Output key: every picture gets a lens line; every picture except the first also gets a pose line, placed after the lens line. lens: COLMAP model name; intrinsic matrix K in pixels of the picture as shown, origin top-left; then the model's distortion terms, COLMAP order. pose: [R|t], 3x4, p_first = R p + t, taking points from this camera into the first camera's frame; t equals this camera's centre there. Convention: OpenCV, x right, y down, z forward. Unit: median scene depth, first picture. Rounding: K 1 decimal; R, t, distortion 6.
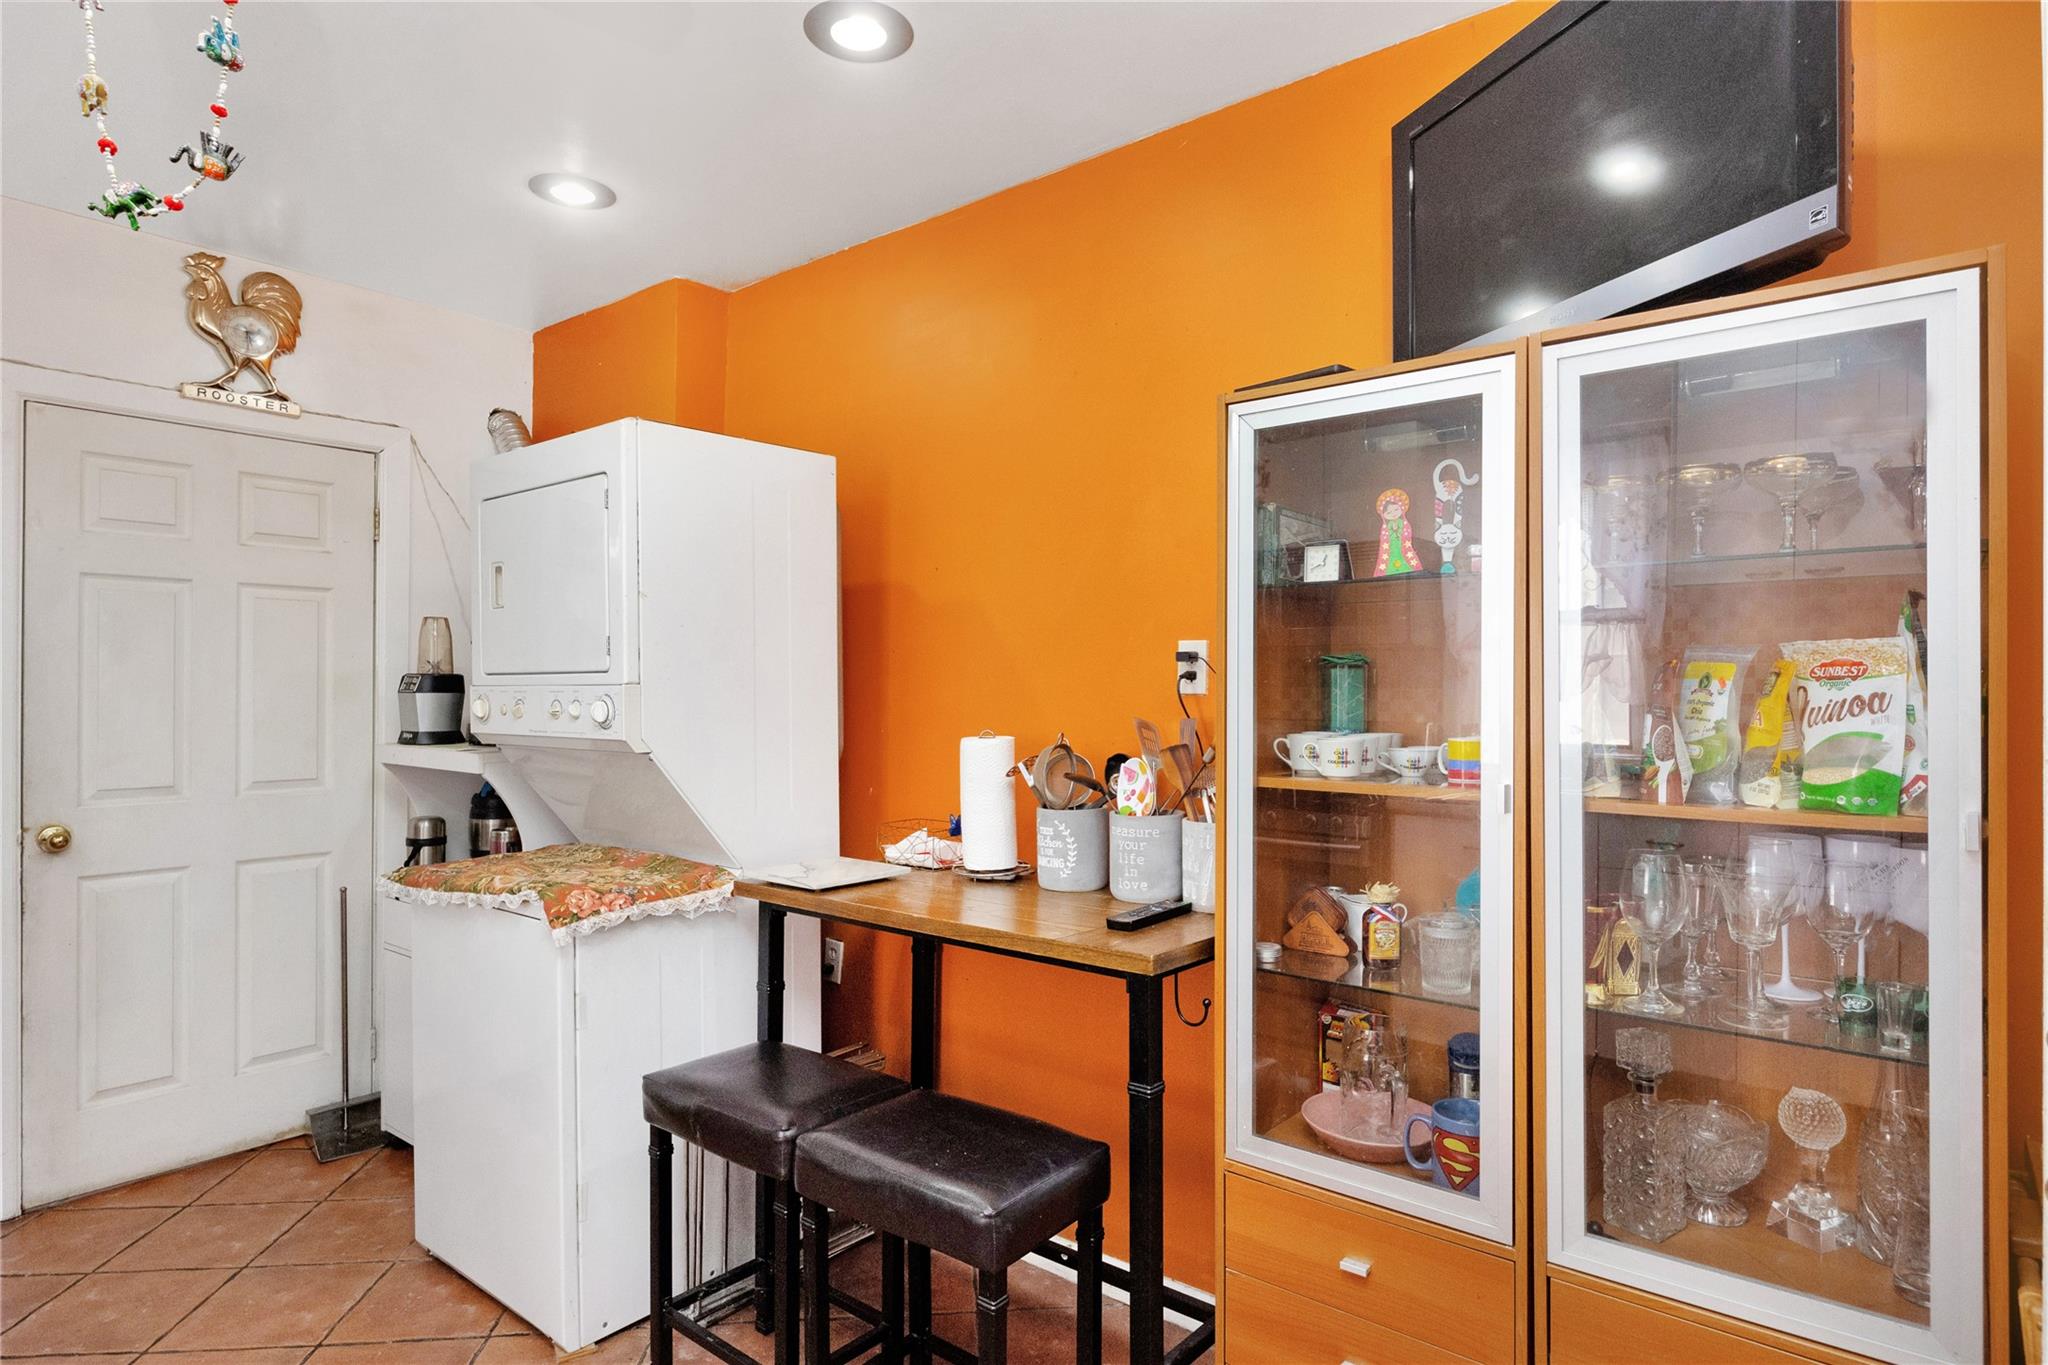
lens RADIAL K [[1072.8, 0, 1024.0], [0, 1072.8, 682.5], [0, 0, 1]] dist [0.001439, 0.000415]
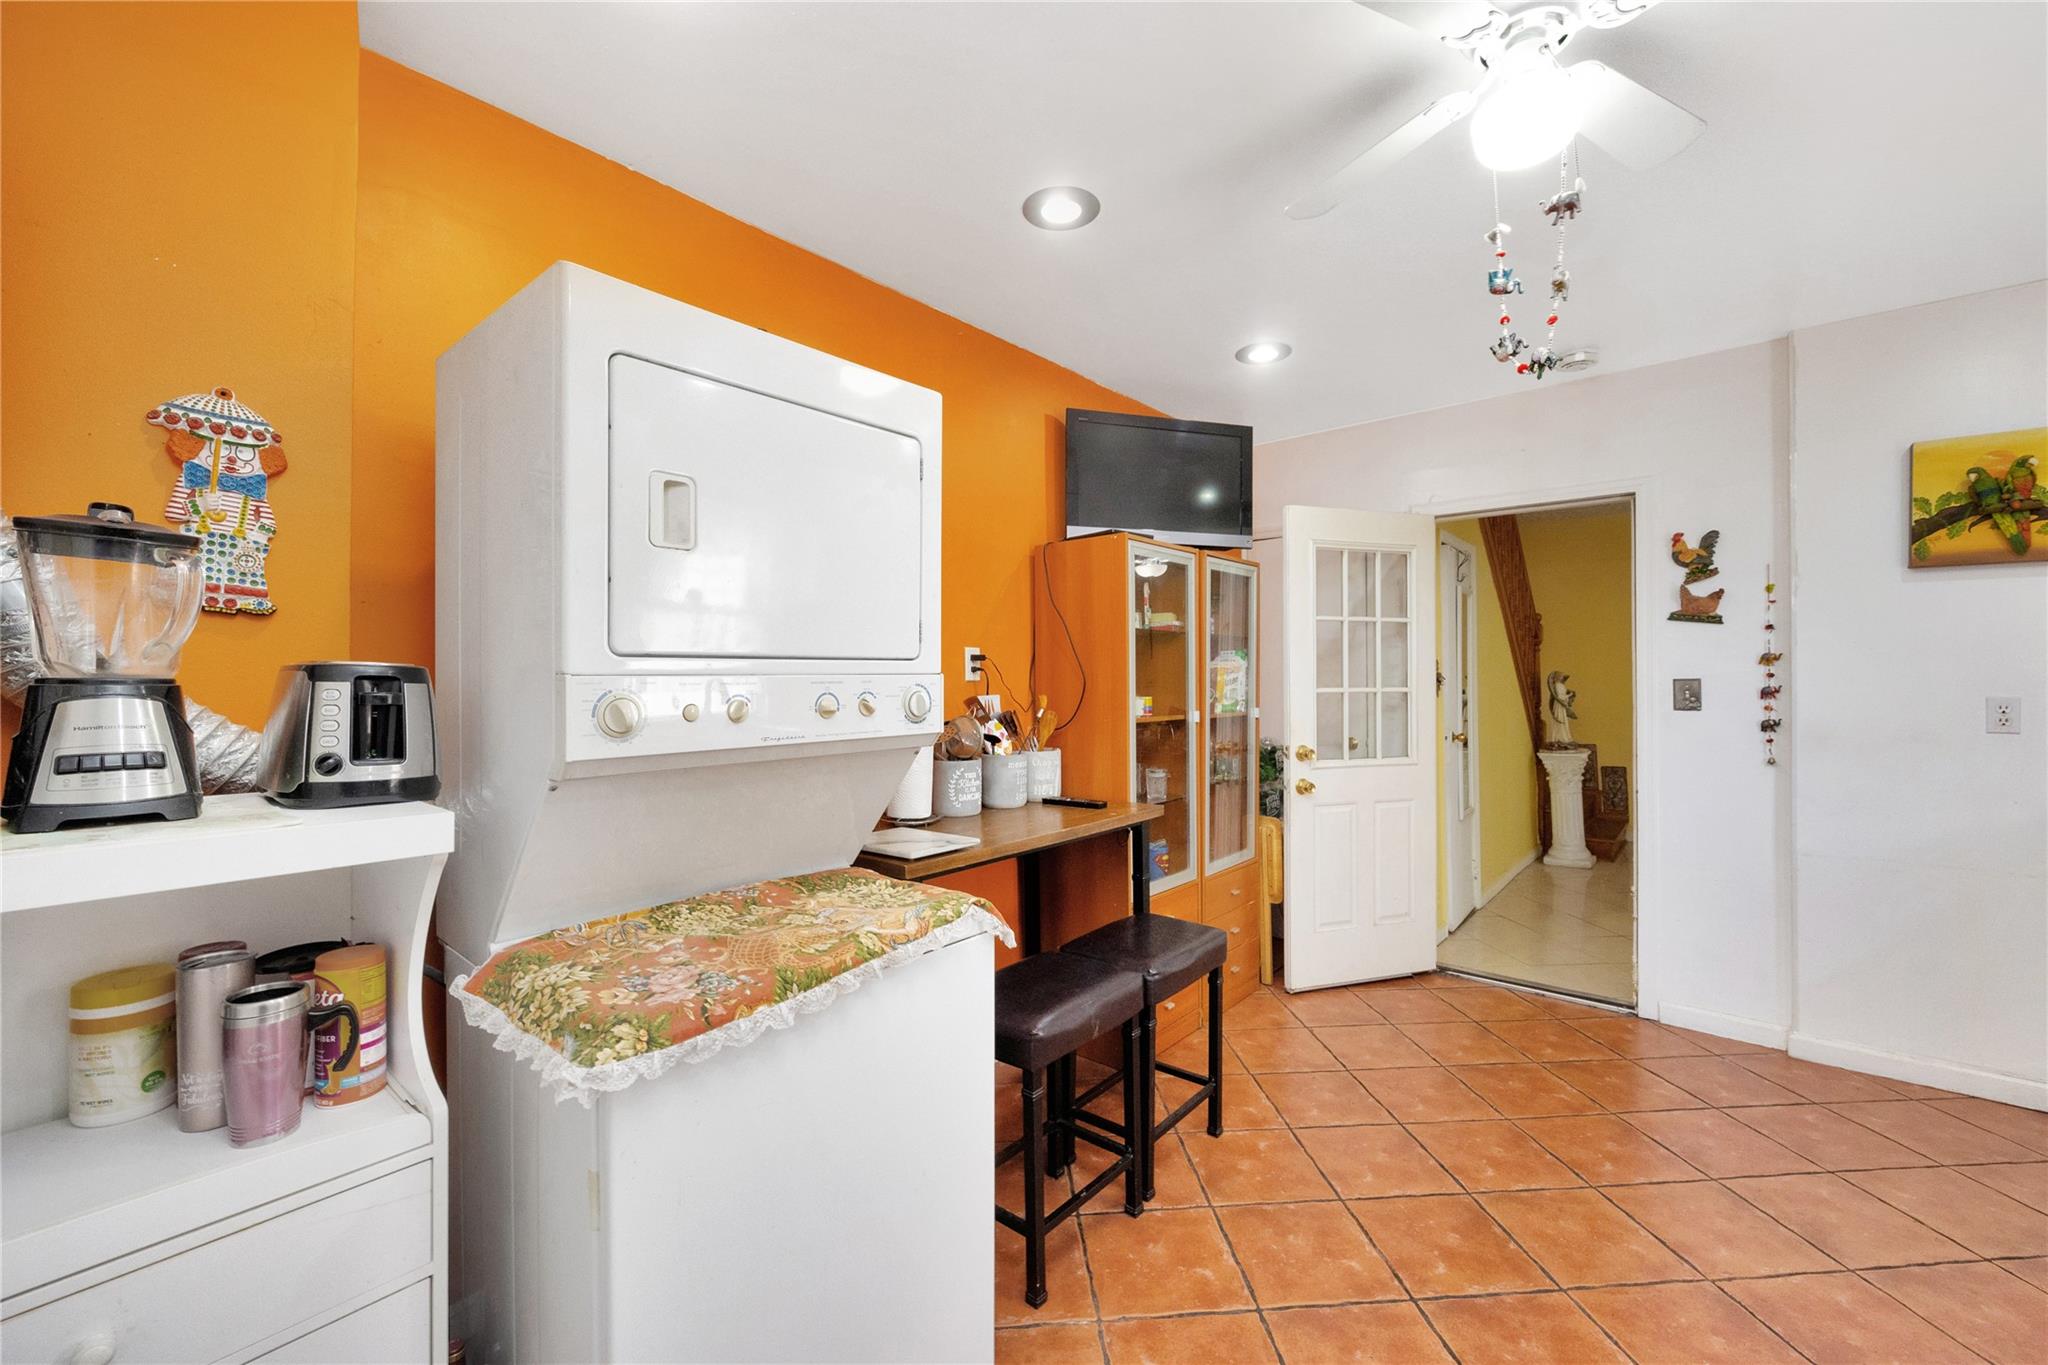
lens RADIAL K [[812.4, 0, 1024.0], [0, 812.4, 682.5], [0, 0, 1]] dist [-0.000650, -0.000069]
pose [[0.039261, -0.005480, 0.999214, -1.029006], [0.001212, 0.999984, 0.005437, 0.005683], [-0.999228, 0.000998, 0.039267, 0.852613]]
